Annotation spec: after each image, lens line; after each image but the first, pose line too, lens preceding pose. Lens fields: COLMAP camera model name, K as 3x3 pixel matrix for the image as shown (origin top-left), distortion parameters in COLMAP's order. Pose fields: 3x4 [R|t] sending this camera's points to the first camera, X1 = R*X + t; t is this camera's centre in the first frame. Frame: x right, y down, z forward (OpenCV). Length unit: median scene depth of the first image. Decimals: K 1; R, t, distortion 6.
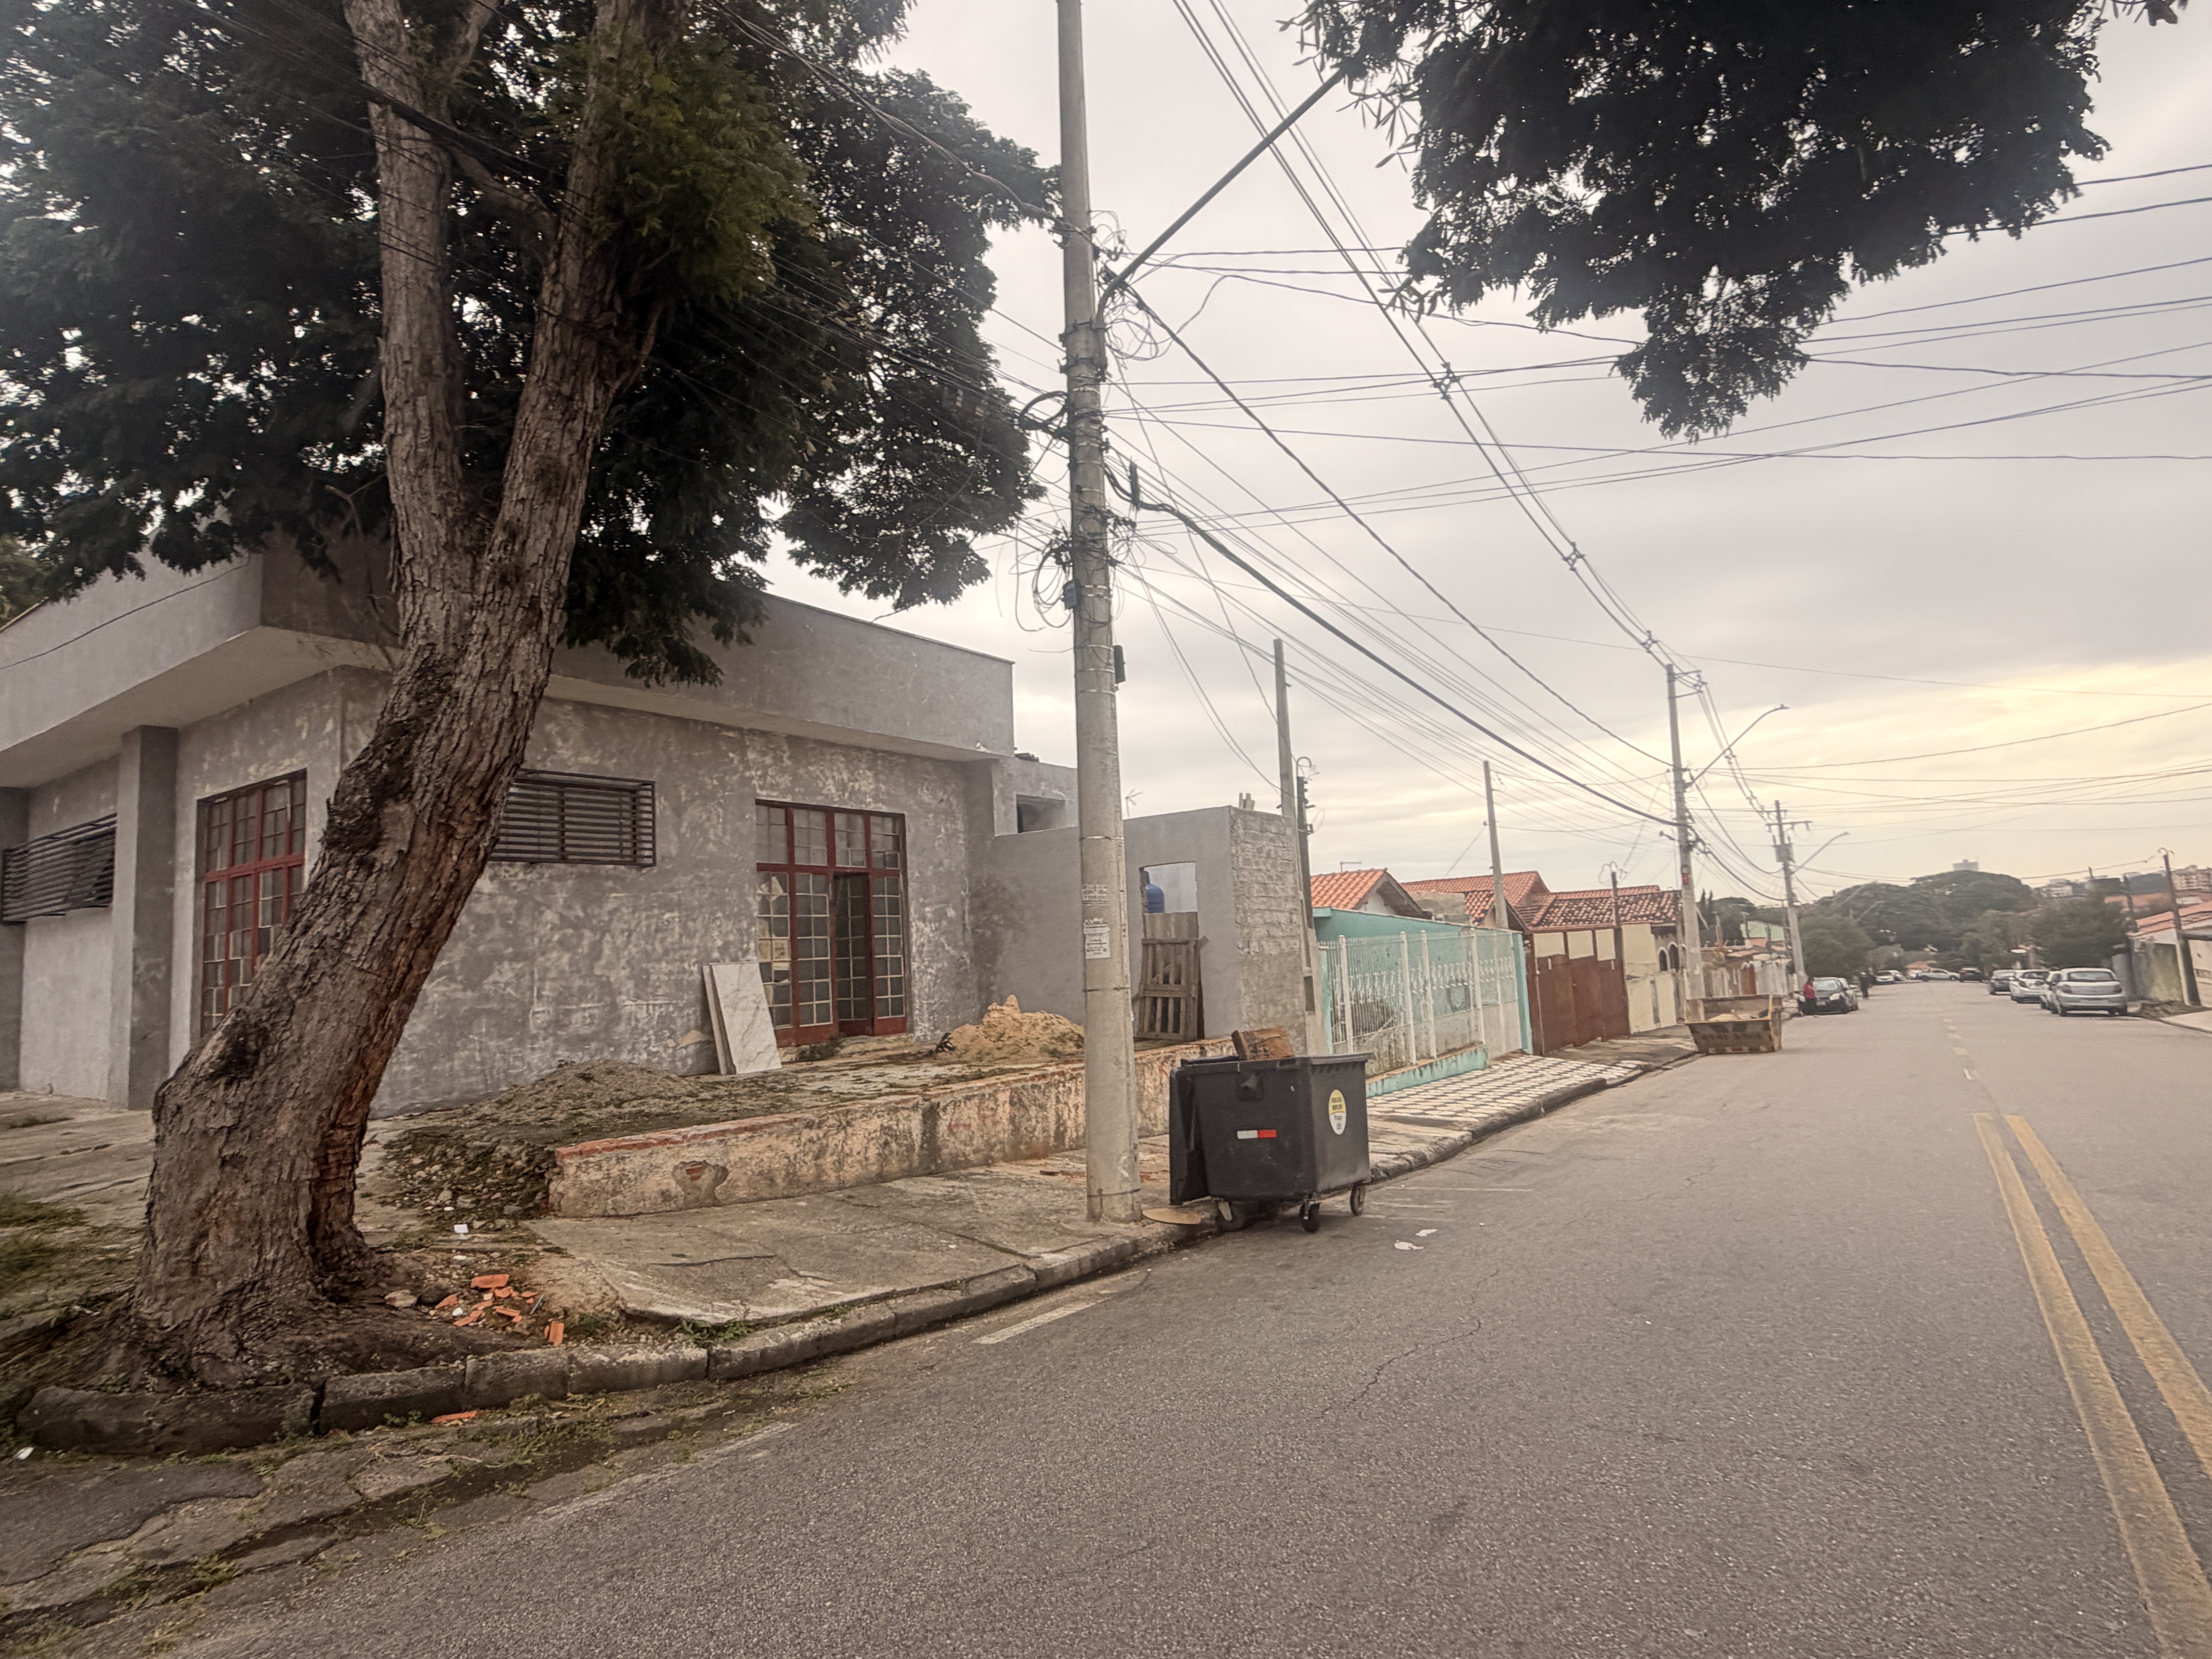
lens RADIAL K [[1167.8, 0, 1103.9], [0, 1167.8, 826.8], [0, 0, 1]] dist [-0.003749, 0.000065]
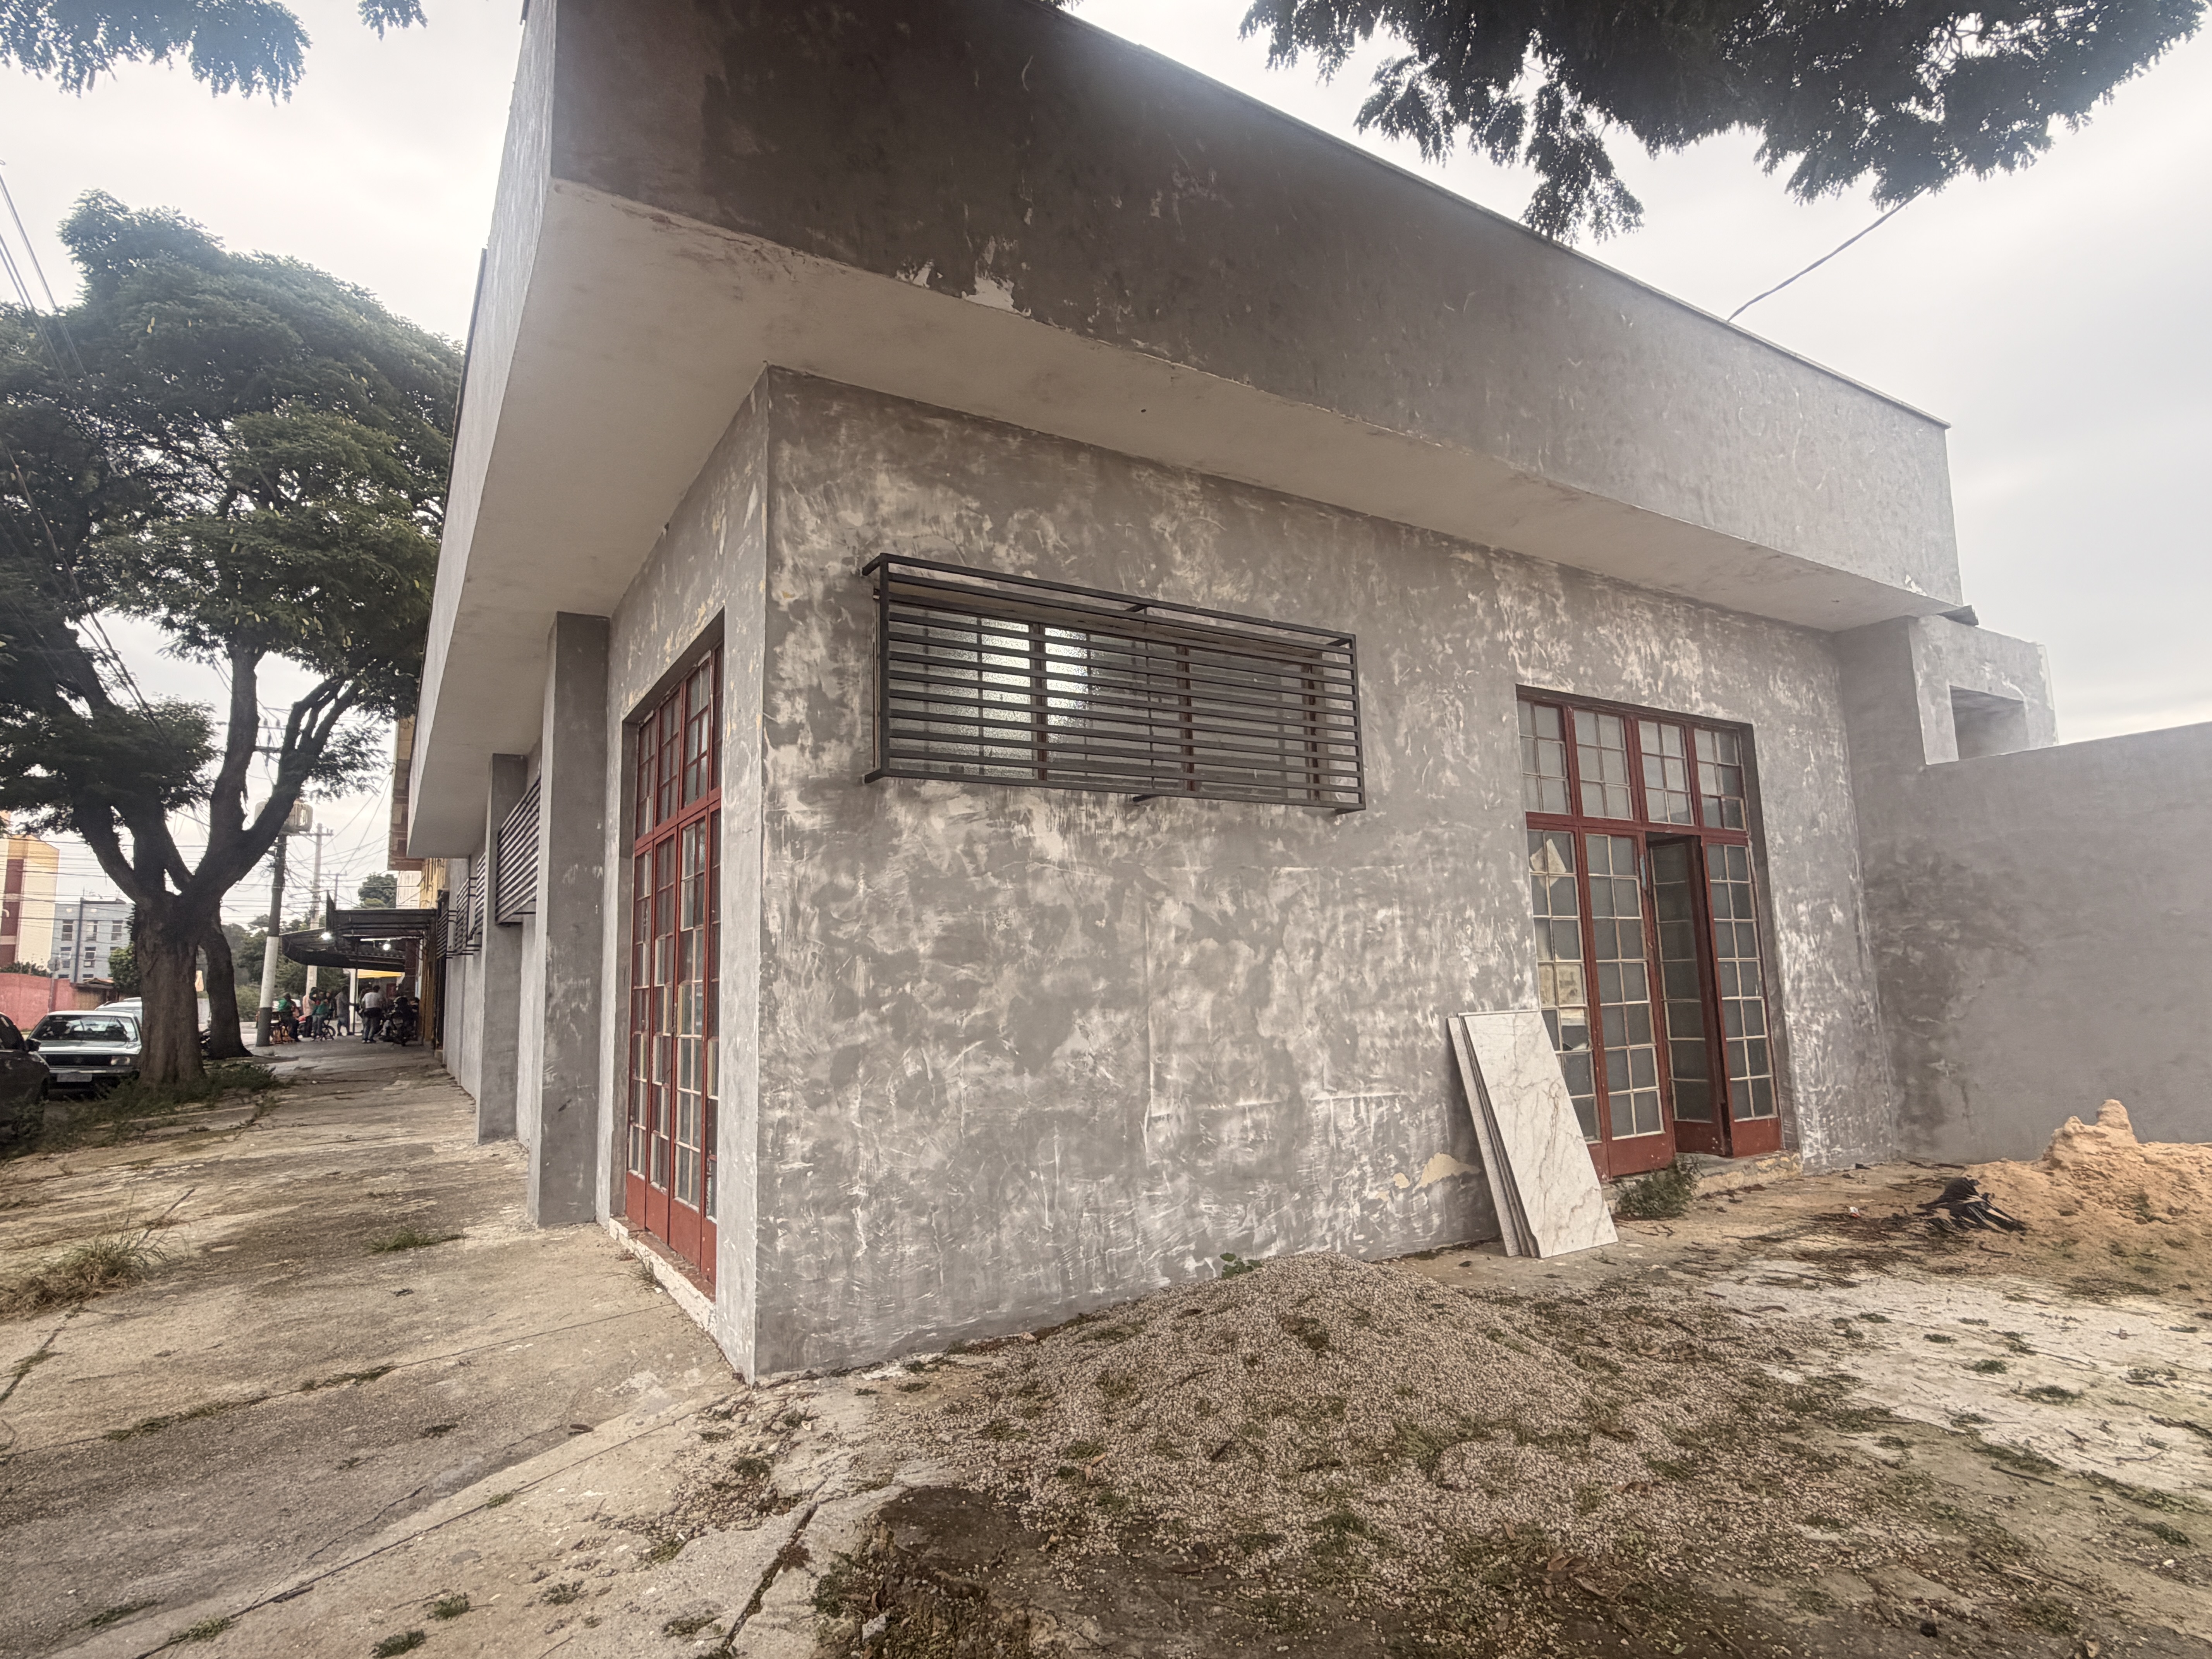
lens RADIAL K [[1167.8, 0, 1105.0], [0, 1167.8, 824.7], [0, 0, 1]] dist [-0.003749, 0.000065]
pose [[0.913086, -0.029434, -0.406702, -0.278512], [0.024703, 0.999552, -0.016880, 0.043976], [0.407017, 0.005366, 0.913405, 0.505421]]
